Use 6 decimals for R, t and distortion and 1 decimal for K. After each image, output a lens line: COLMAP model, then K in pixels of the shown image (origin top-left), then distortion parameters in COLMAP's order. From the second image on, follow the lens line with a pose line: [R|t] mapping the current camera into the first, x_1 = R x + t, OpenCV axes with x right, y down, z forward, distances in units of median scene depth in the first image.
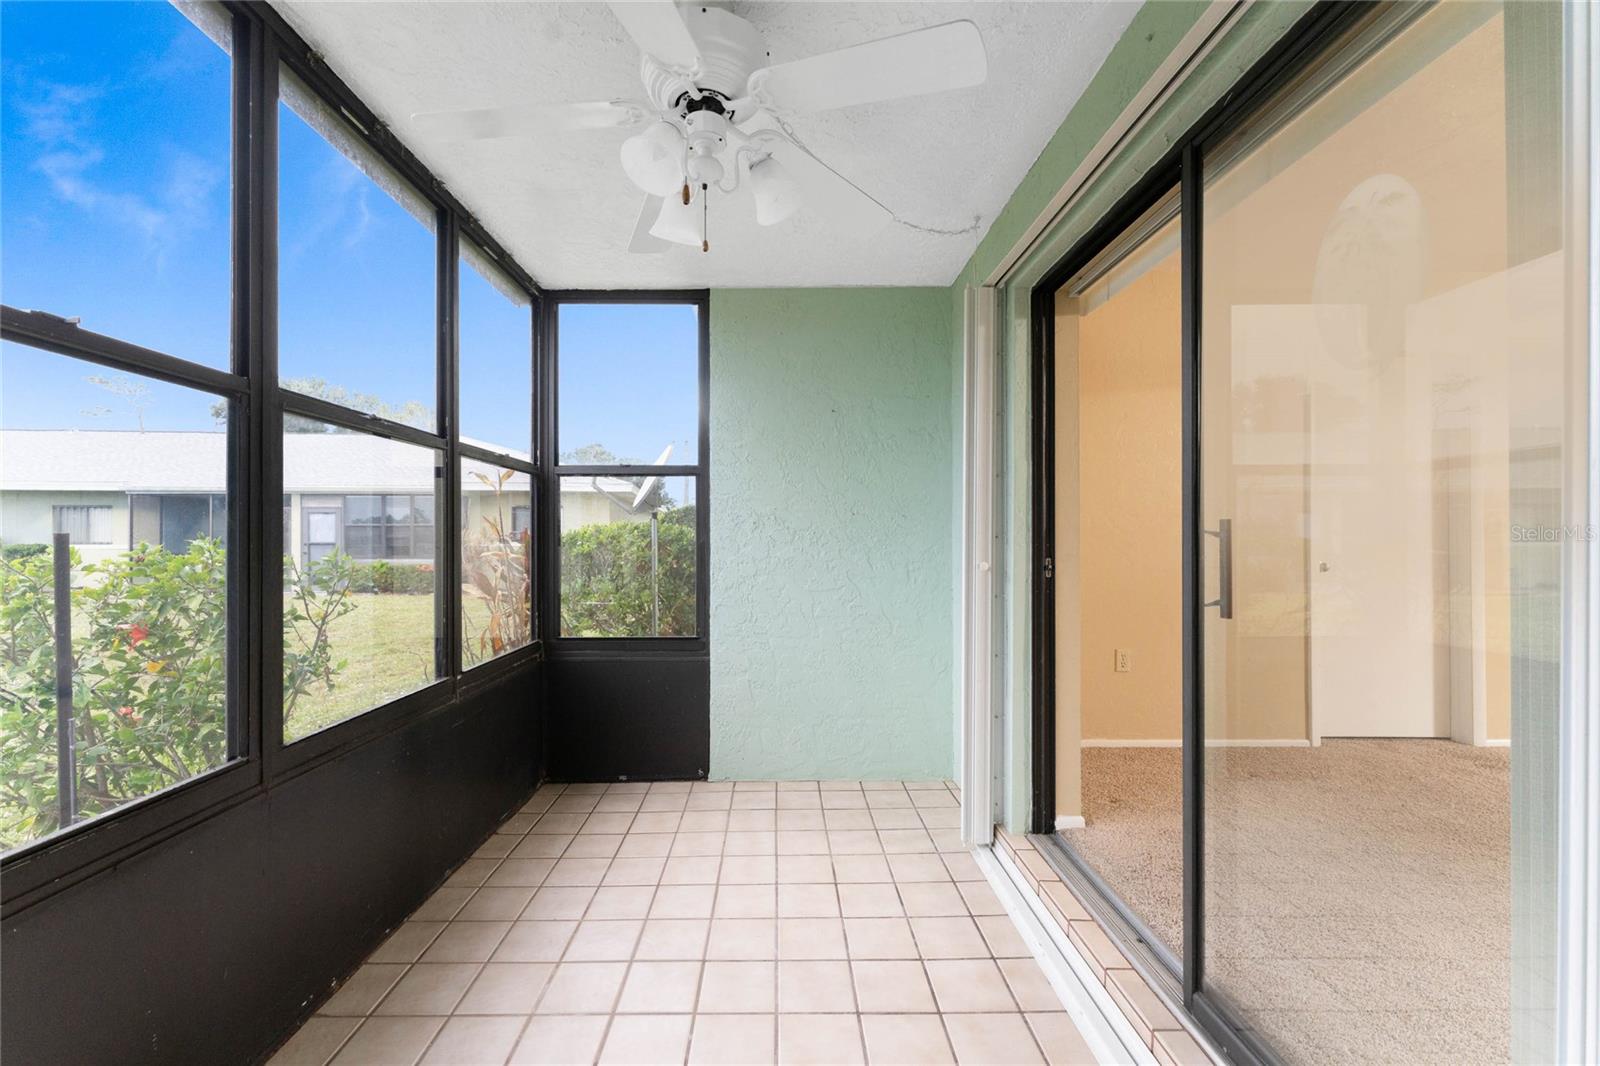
lens RADIAL K [[658.5, 0, 796.2], [0, 658.5, 532.4], [0, 0, 1]] dist [0.001895, -0.001240]
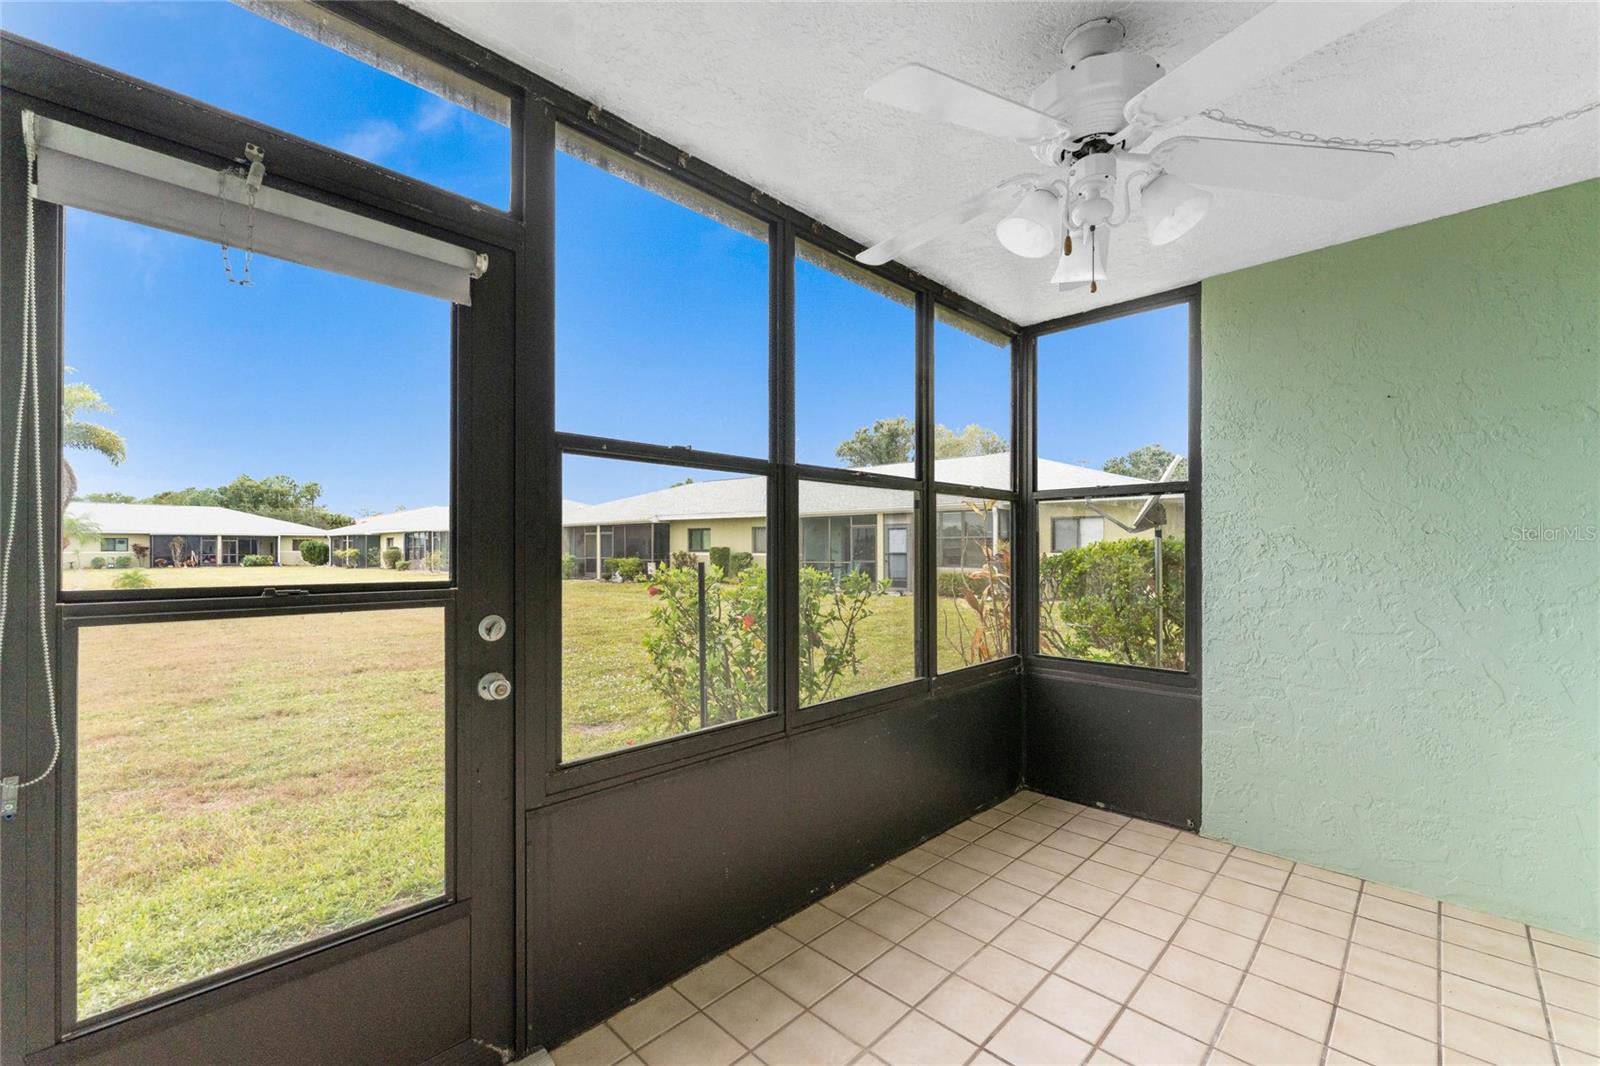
lens RADIAL K [[658.5, 0, 794.2], [0, 658.5, 543.0], [0, 0, 1]] dist [0.001895, -0.001240]
pose [[0.705113, -0.002840, -0.709090, 0.137946], [0.003536, 0.999994, -0.000489, -0.023533], [0.709087, -0.002163, 0.705118, -0.020672]]
